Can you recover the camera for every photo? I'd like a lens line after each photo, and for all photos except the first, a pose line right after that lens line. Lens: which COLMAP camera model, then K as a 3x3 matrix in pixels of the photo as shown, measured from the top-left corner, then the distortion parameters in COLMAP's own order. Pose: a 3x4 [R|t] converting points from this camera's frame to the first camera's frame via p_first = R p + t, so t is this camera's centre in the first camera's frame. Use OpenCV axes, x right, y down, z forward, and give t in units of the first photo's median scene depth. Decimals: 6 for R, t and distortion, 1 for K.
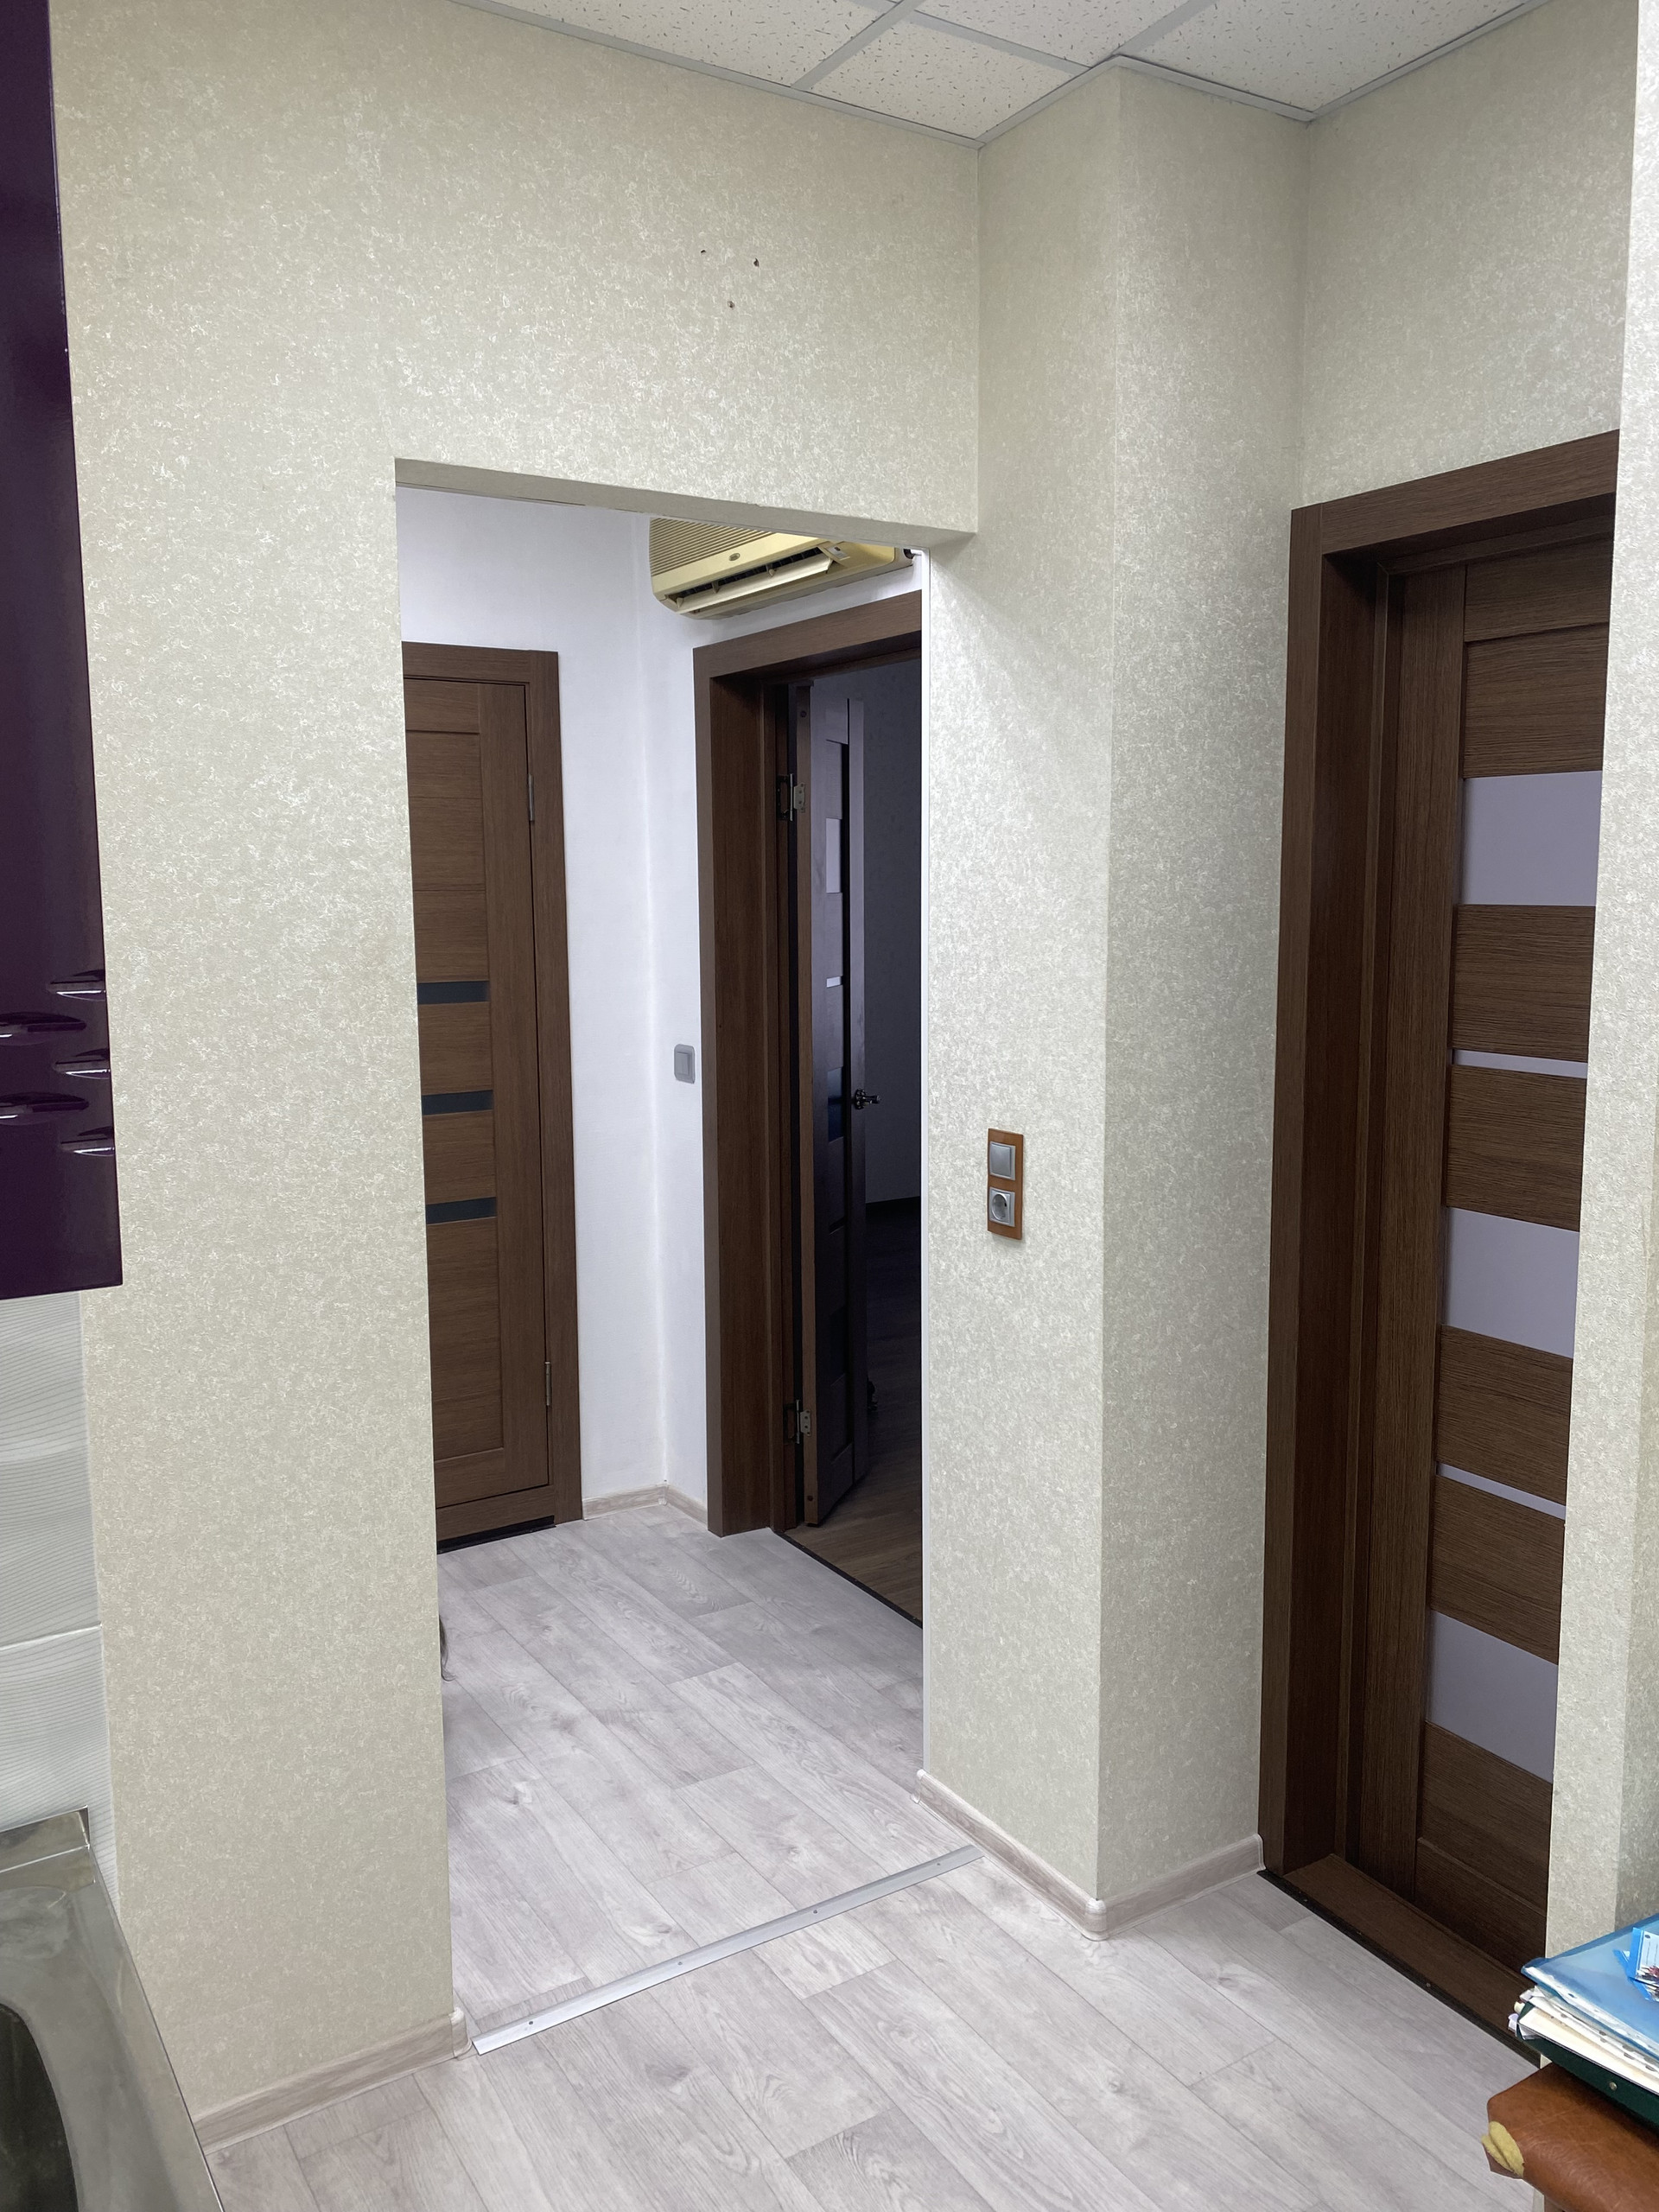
lens RADIAL K [[1683.4, 0, 830.0], [0, 1683.4, 1107.1], [0, 0, 1]] dist [0.022001, -0.022855]
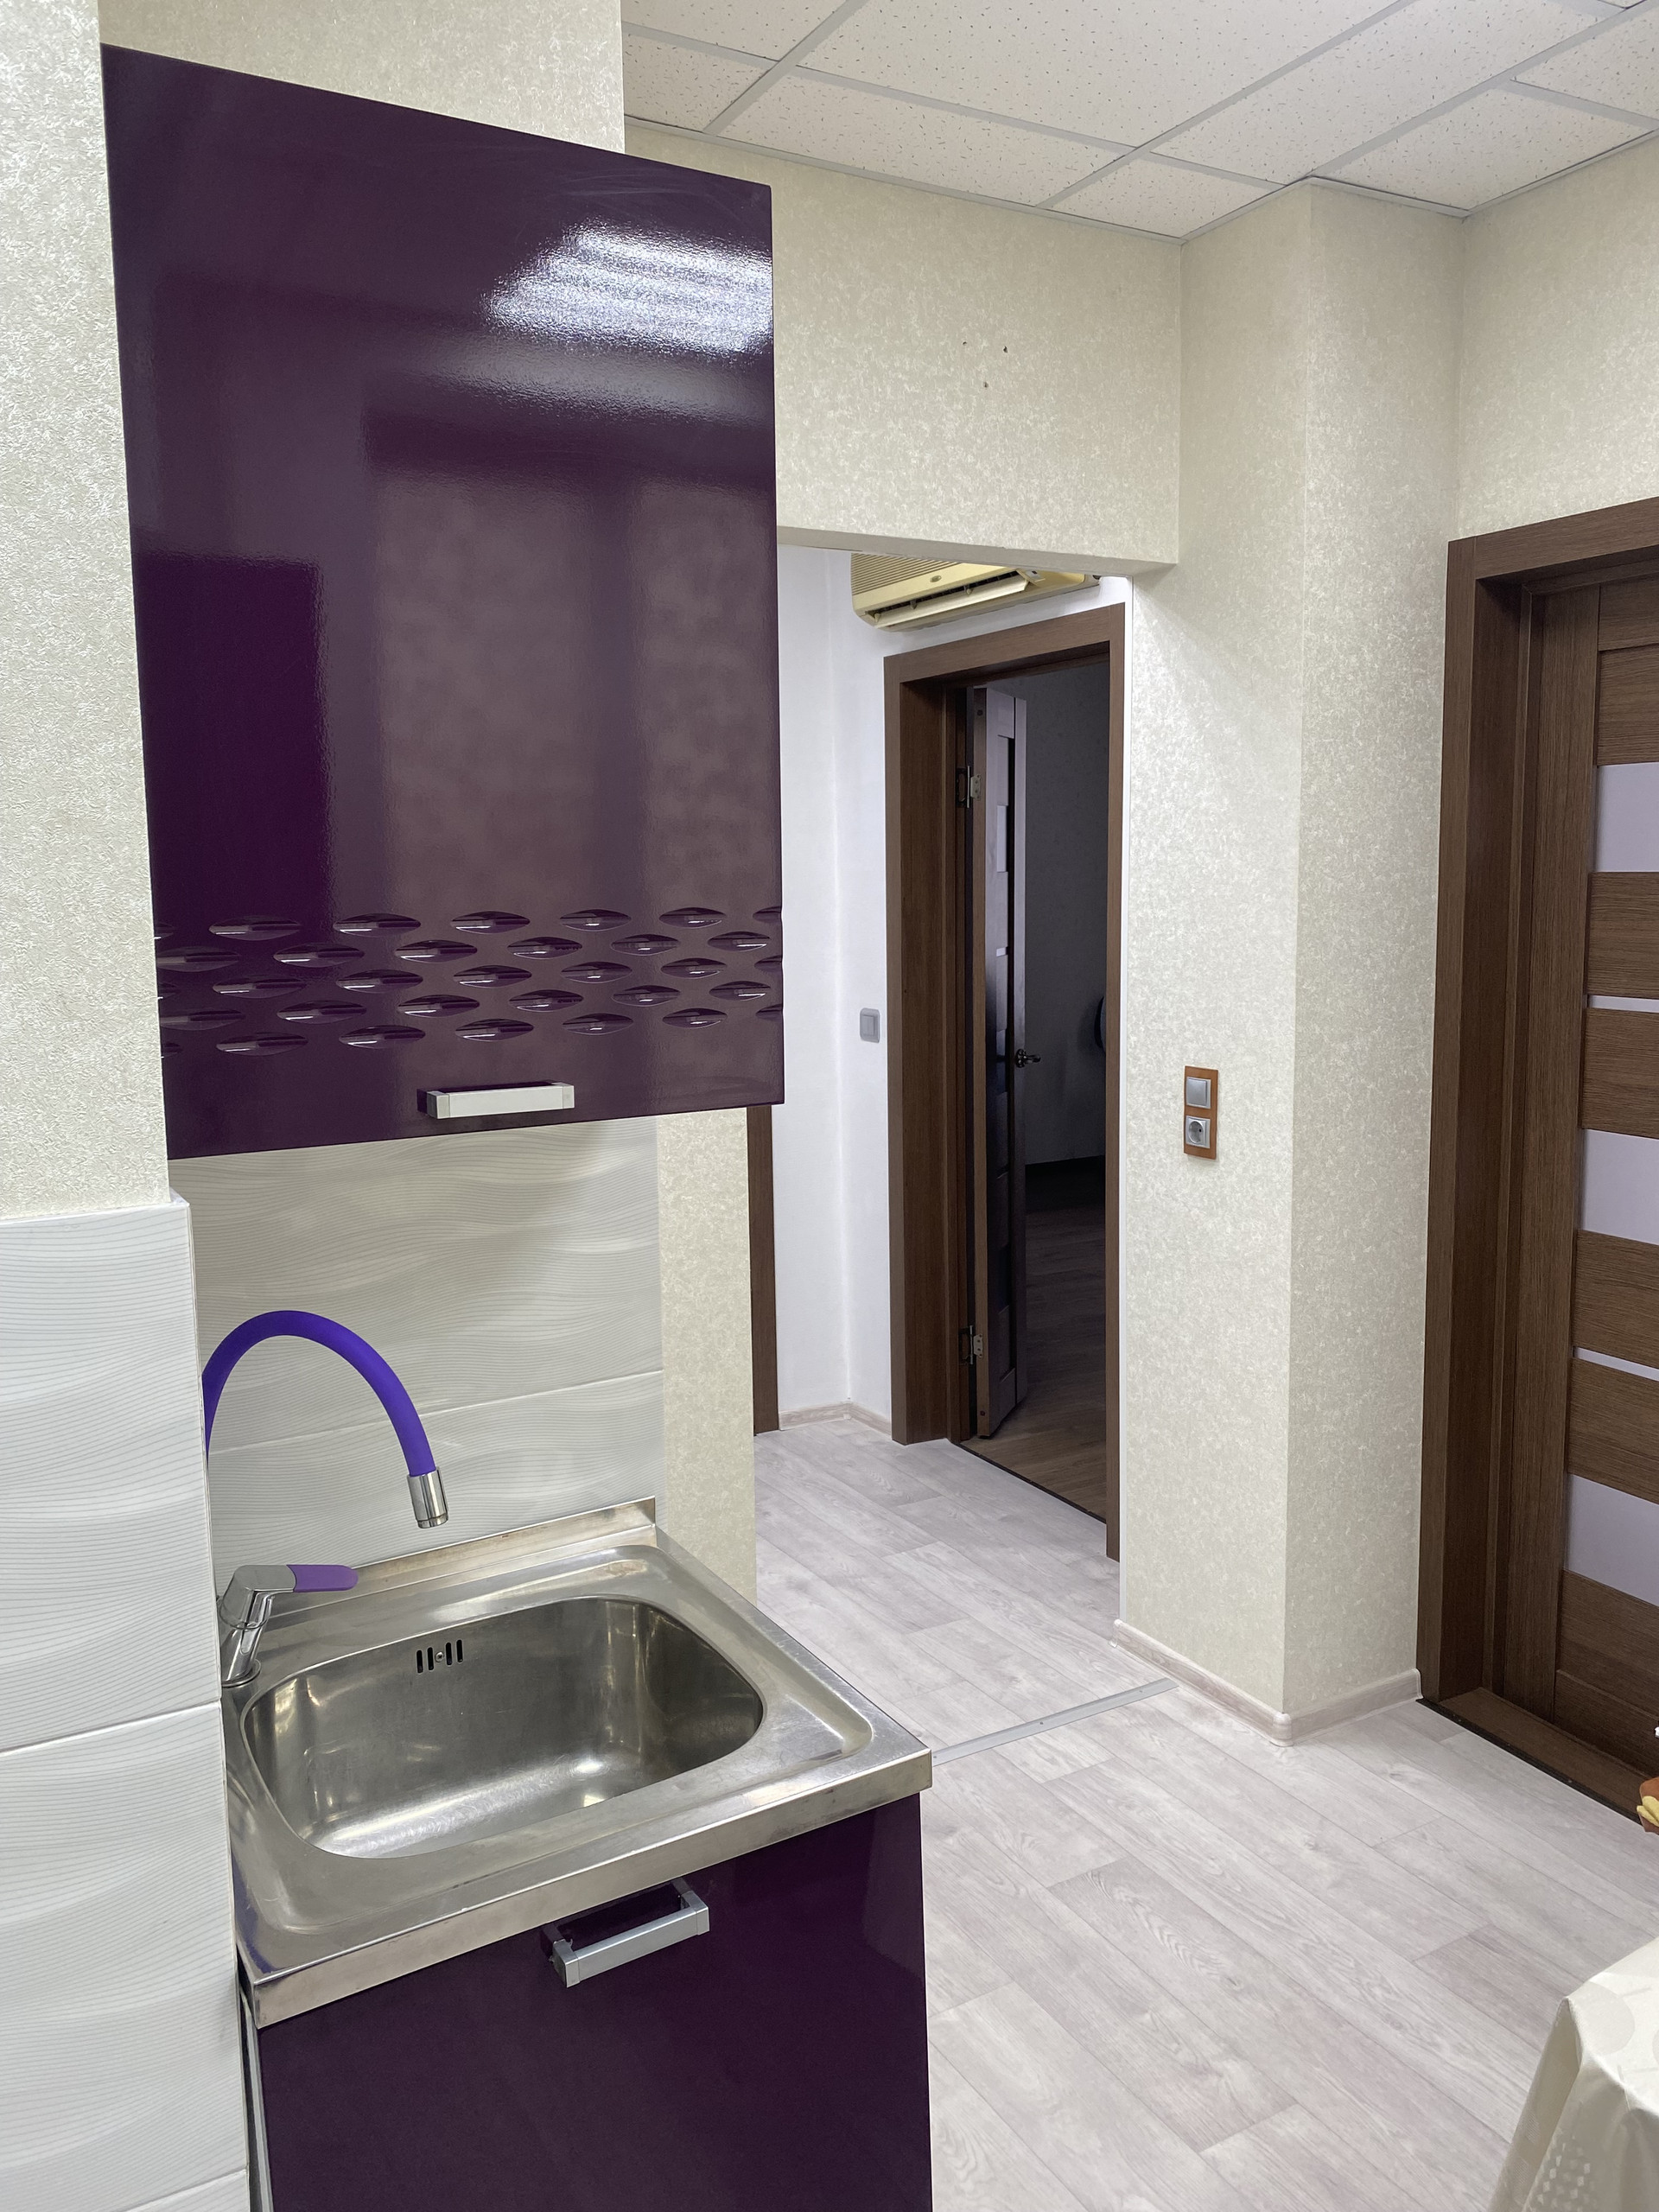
lens RADIAL K [[1683.4, 0, 817.9], [0, 1683.4, 1090.9], [0, 0, 1]] dist [0.022001, -0.022855]
pose [[0.998840, -0.001484, -0.048131, -0.112853], [0.001363, 0.999996, -0.002563, 0.035170], [0.048135, 0.002495, 0.998838, -0.206909]]
